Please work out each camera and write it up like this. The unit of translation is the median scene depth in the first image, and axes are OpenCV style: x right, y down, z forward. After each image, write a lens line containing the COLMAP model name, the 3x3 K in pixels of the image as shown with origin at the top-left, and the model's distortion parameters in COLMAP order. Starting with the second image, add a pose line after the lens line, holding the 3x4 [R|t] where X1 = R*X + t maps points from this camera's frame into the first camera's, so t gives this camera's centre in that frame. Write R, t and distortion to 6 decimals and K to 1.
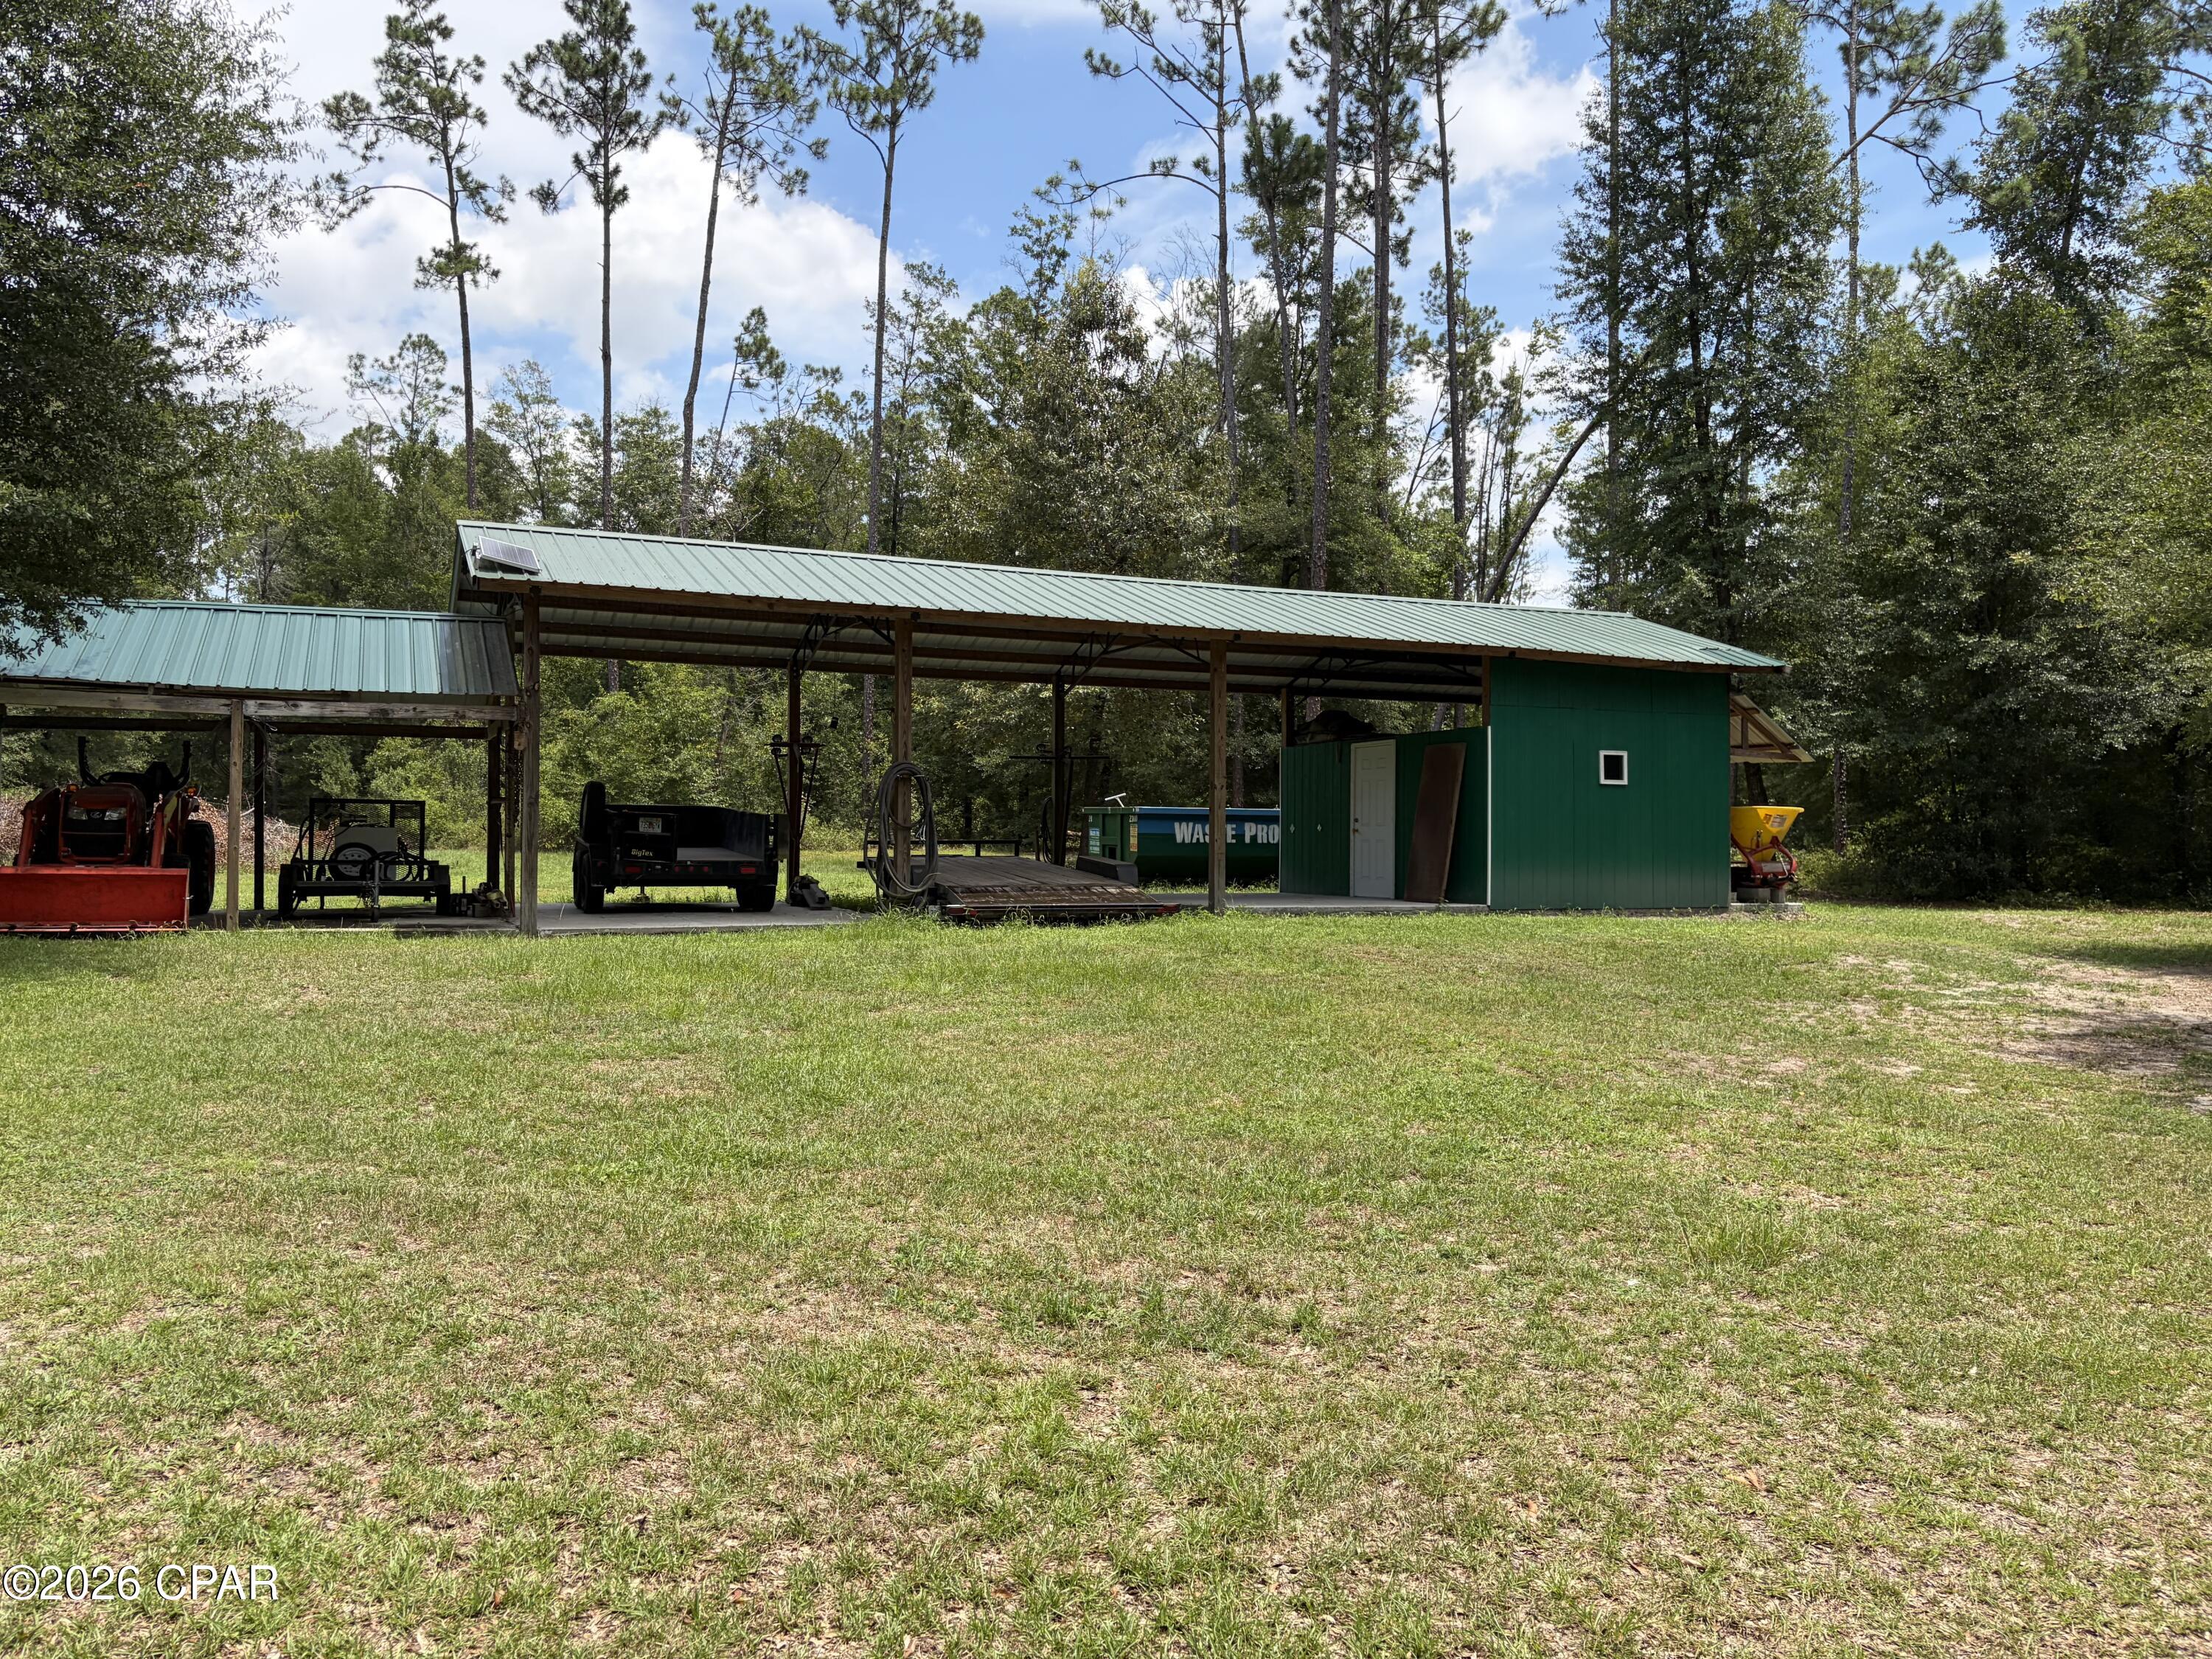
lens RADIAL K [[1719.0, 0, 1105.0], [0, 1719.0, 875.9], [0, 0, 1]] dist [-0.007189, 0.002973]
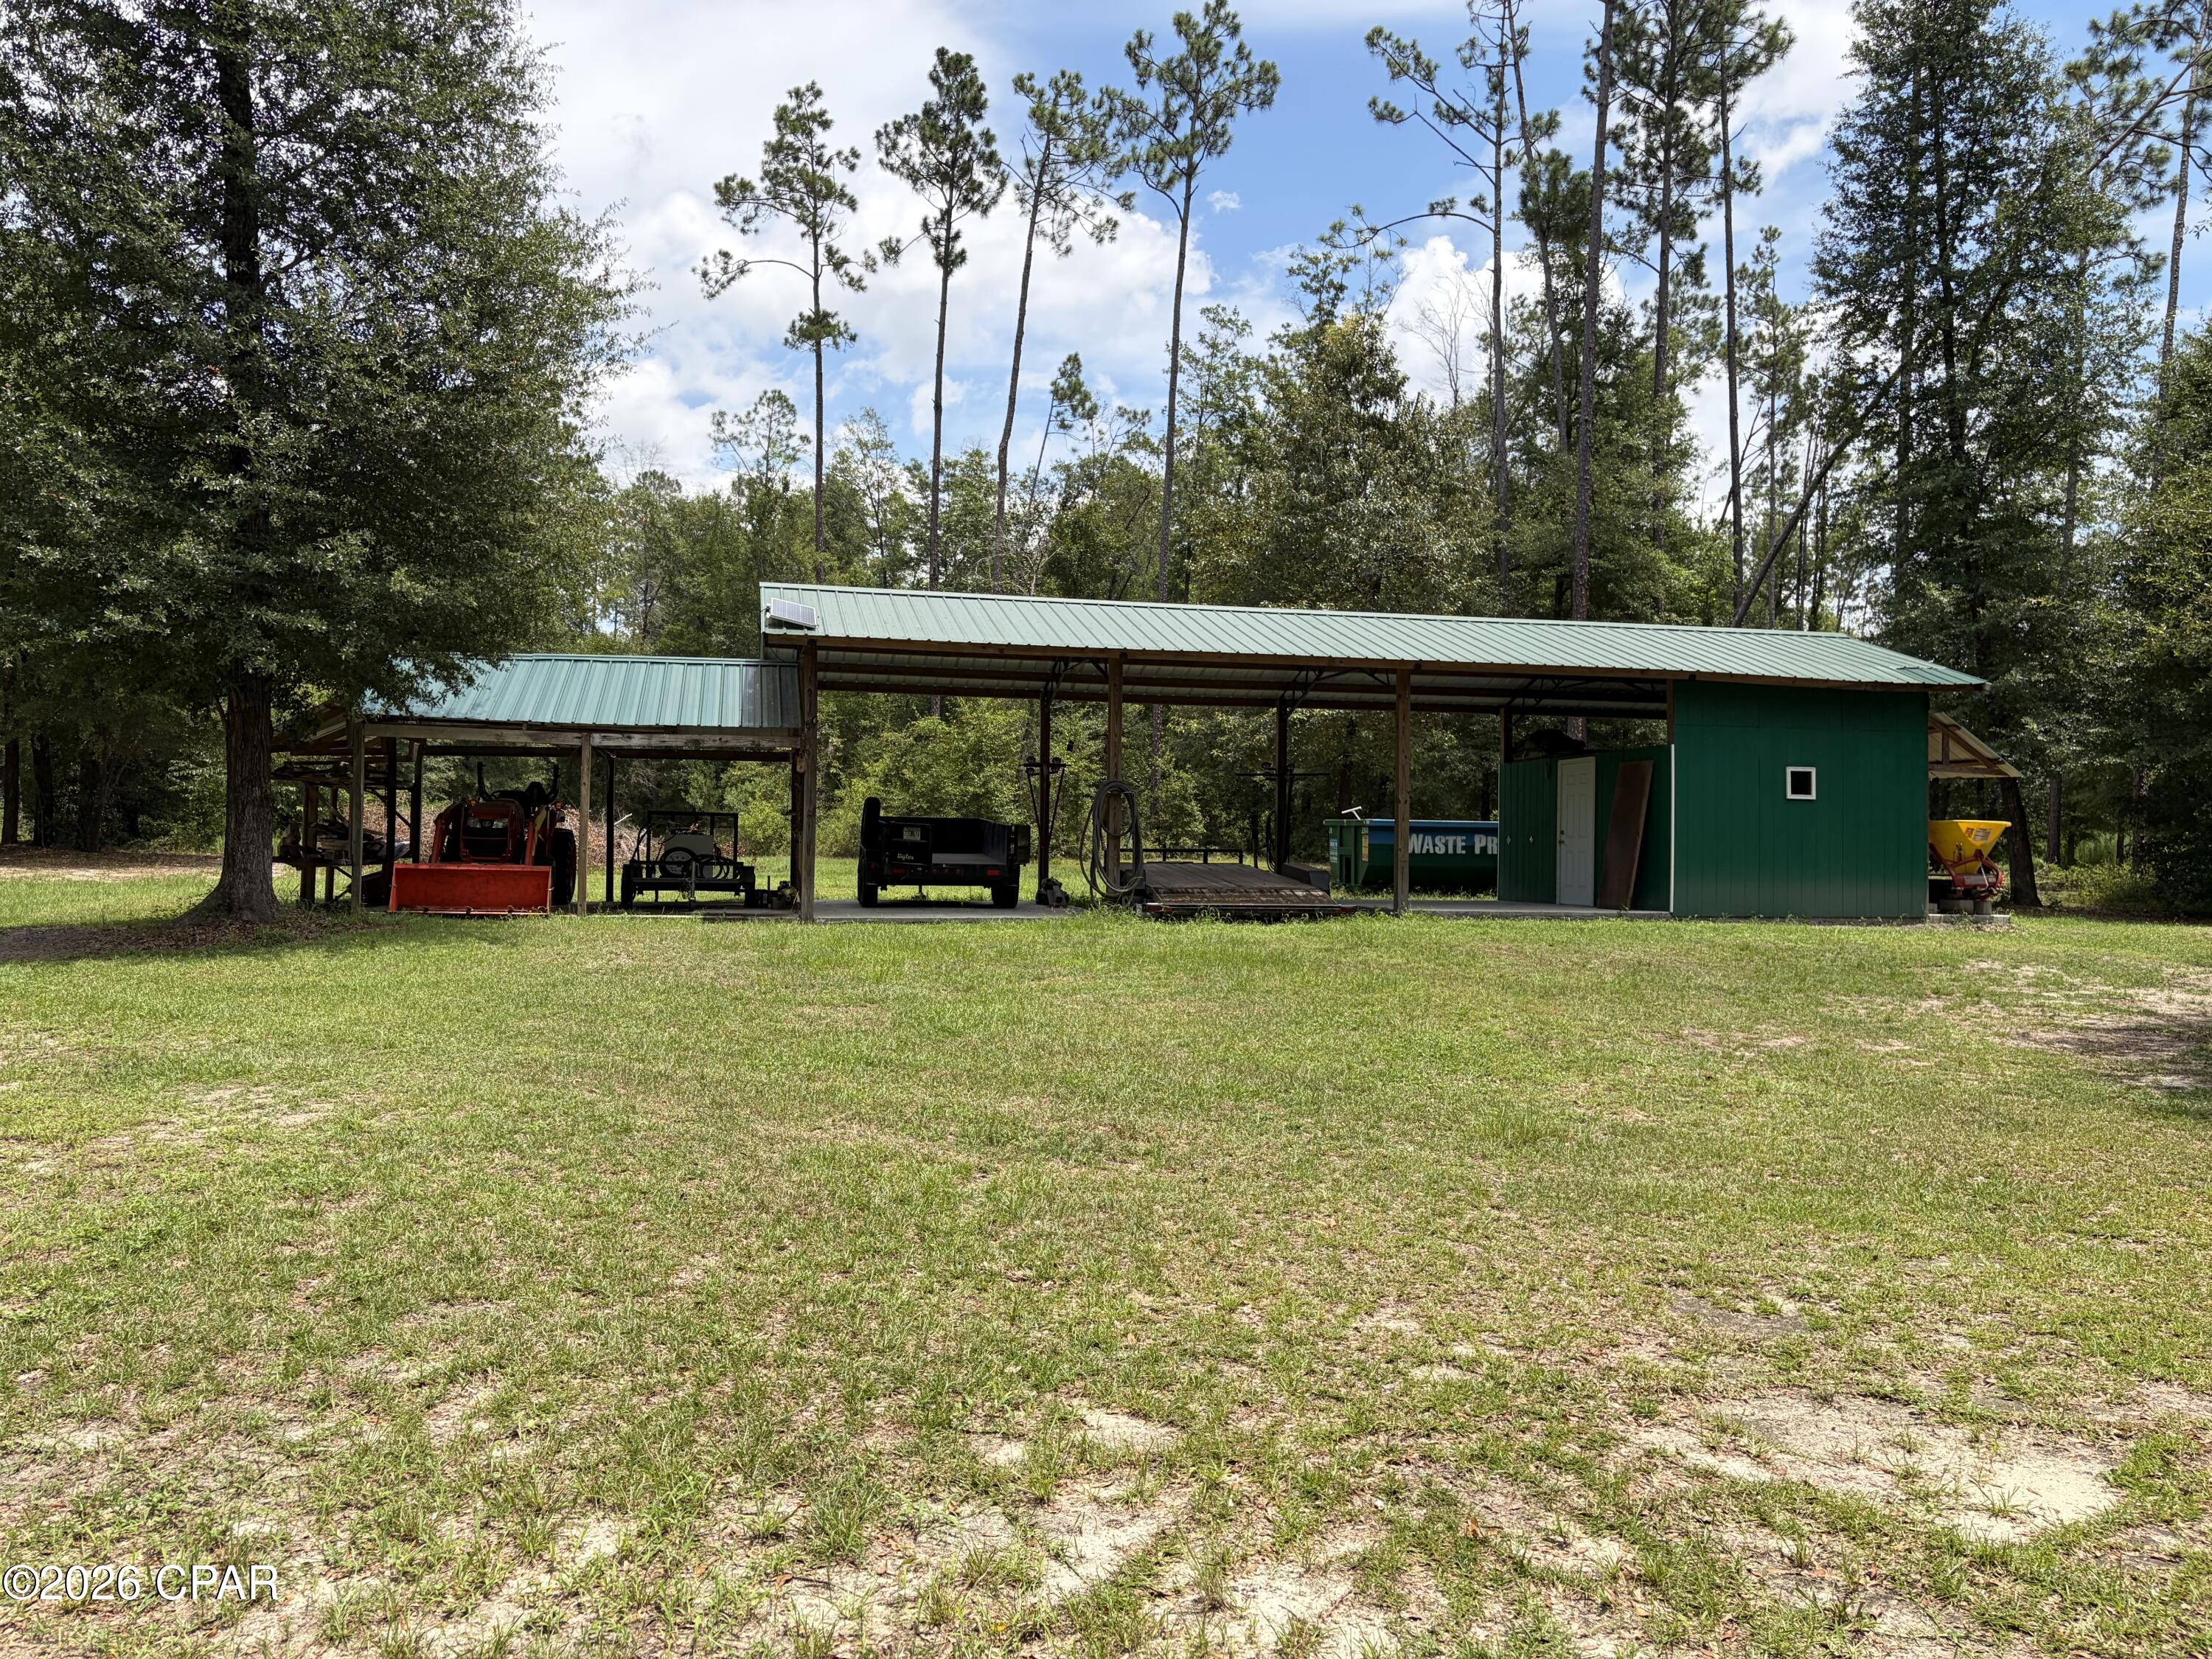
lens RADIAL K [[1719.0, 0, 1105.0], [0, 1719.0, 875.9], [0, 0, 1]] dist [-0.007189, 0.002973]
pose [[0.980843, 0.008525, -0.194616, 0.070830], [-0.010011, 0.999928, -0.006657, 0.004440], [0.194545, 0.008478, 0.980857, -0.102539]]
